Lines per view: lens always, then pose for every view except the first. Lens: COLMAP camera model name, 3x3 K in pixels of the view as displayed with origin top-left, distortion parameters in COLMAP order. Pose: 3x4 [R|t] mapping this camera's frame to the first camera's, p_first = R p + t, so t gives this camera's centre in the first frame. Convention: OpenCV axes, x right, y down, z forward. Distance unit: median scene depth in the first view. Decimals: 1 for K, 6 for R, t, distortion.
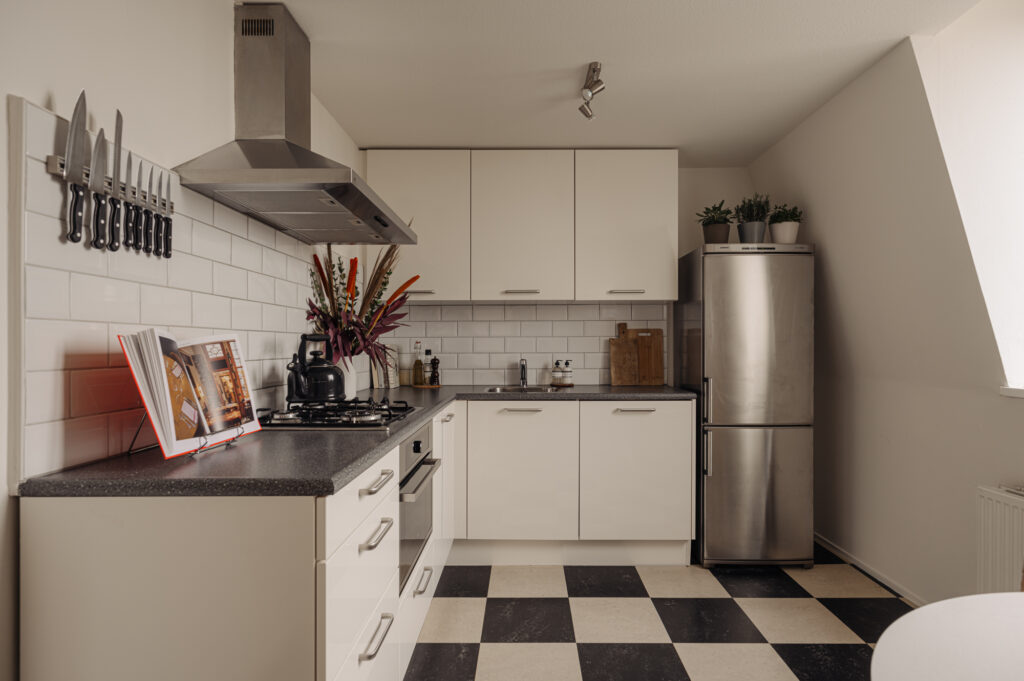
lens RADIAL K [[546.7, 0, 520.1], [0, 546.7, 350.2], [0, 0, 1]] dist [0.008694, 0.000000]
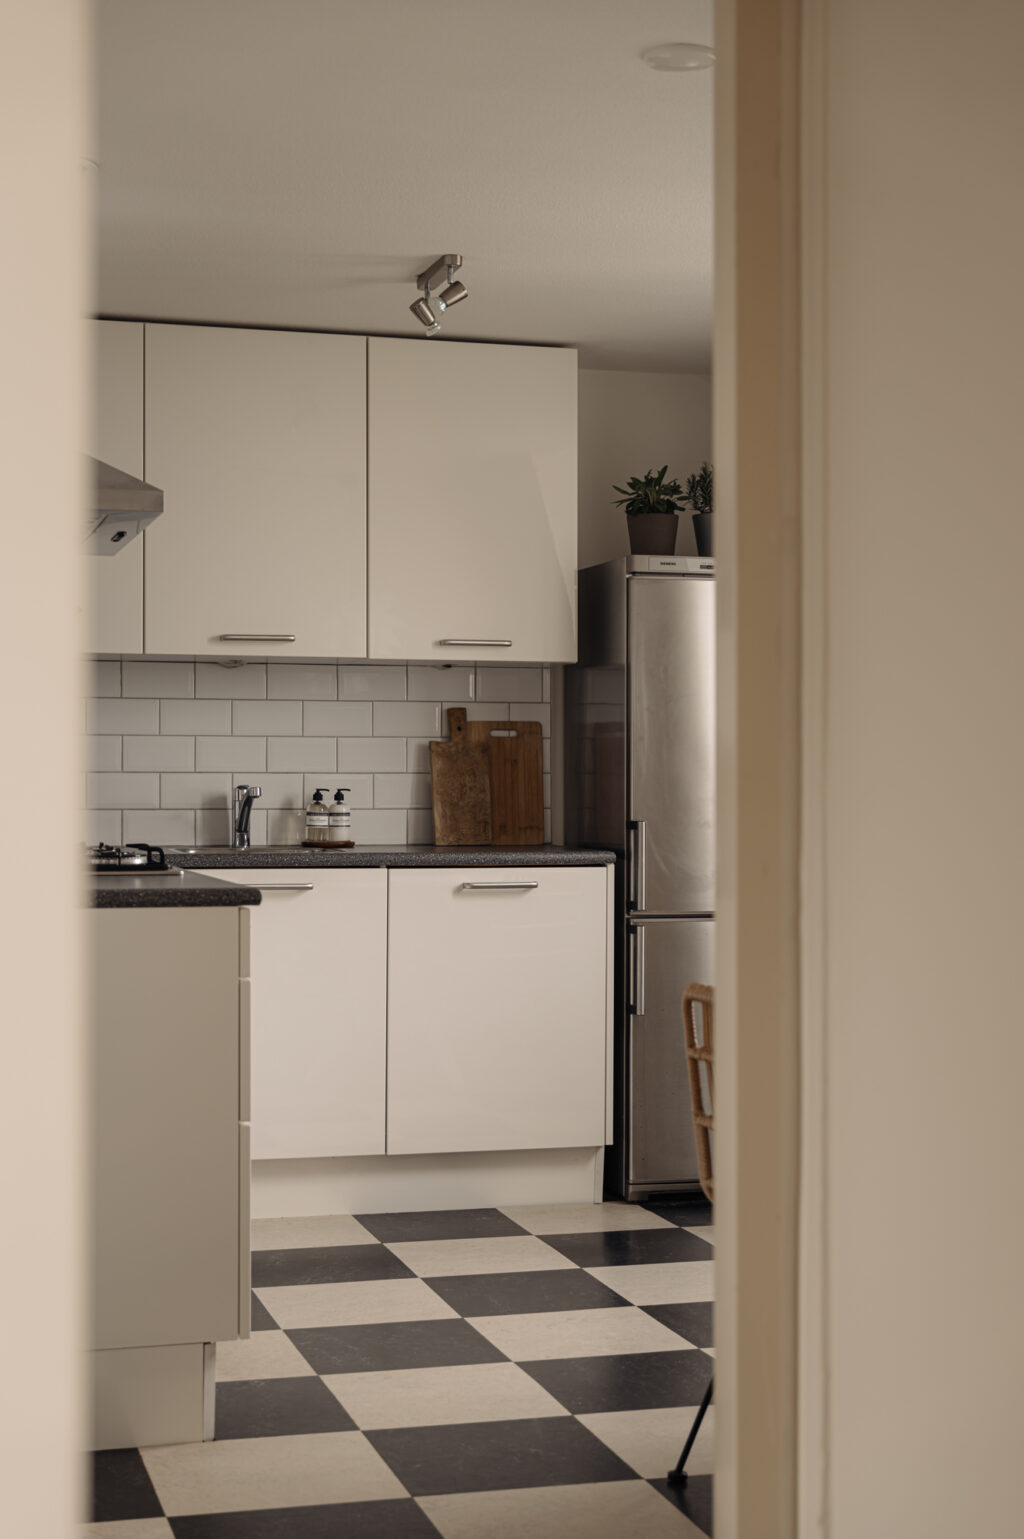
lens RADIAL K [[2467.7, 0, 516.1], [0, 2467.7, 767.0], [0, 0, 1]] dist [0.099127, 0.000000]
pose [[0.957858, 0.006095, 0.287177, -0.398810], [-0.001598, 0.999872, -0.015891, 0.035595], [-0.287238, 0.014762, 0.957746, -1.096781]]
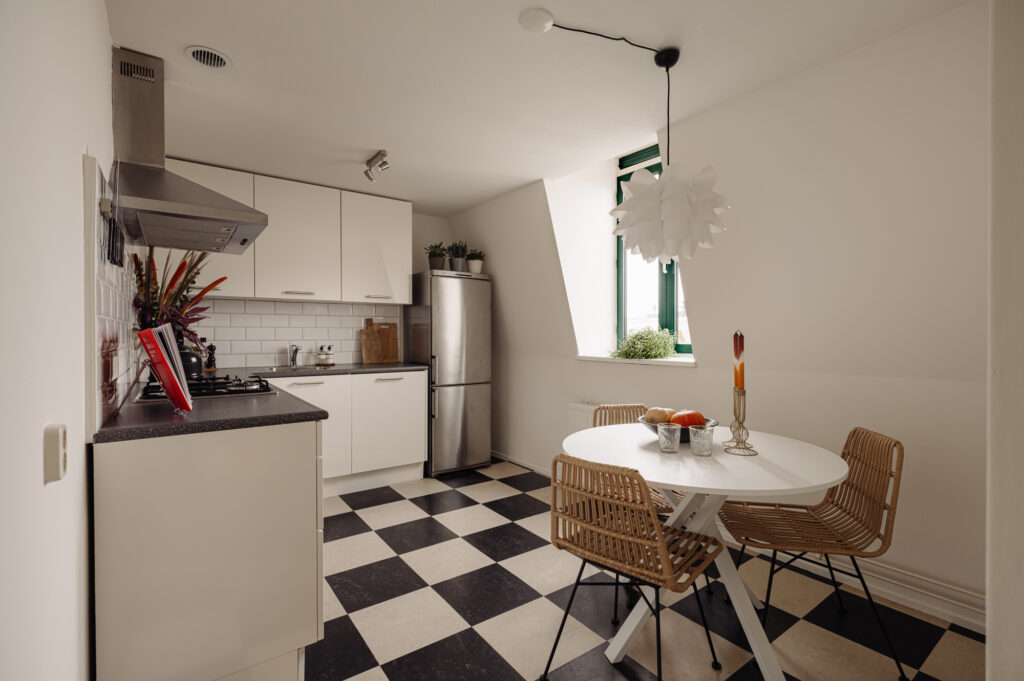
lens RADIAL K [[482.0, 0, 515.8], [0, 482.0, 339.1], [0, 0, 1]] dist [0.019491, -0.006051]
pose [[0.799351, -0.003135, 0.600856, -0.285541], [0.001480, 0.999994, 0.003249, -0.000690], [-0.600862, -0.001708, 0.799351, -0.227421]]
